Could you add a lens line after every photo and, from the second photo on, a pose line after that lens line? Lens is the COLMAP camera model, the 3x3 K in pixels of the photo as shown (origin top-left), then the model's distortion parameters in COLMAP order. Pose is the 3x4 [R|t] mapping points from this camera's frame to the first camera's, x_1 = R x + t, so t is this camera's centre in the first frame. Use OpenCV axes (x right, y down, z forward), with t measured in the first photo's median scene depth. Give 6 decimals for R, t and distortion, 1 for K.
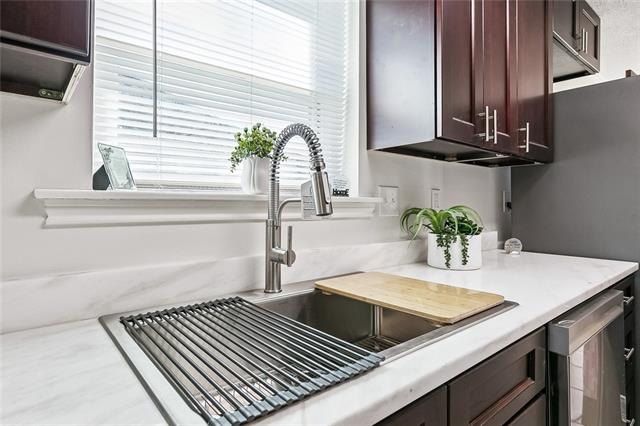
lens RADIAL K [[349.6, 0, 320.3], [0, 349.6, 199.8], [0, 0, 1]] dist [-0.000644, -0.000491]
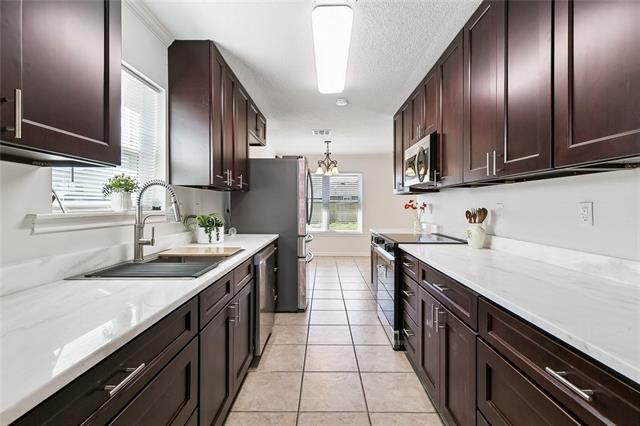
lens RADIAL K [[290.9, 0, 320.0], [0, 290.9, 210.2], [0, 0, 1]] dist [0.003332, 0.000309]
pose [[0.646502, -0.015341, 0.762758, -0.644737], [-0.009594, 0.999555, 0.028236, -0.070072], [-0.762852, -0.025573, 0.646067, -0.752388]]
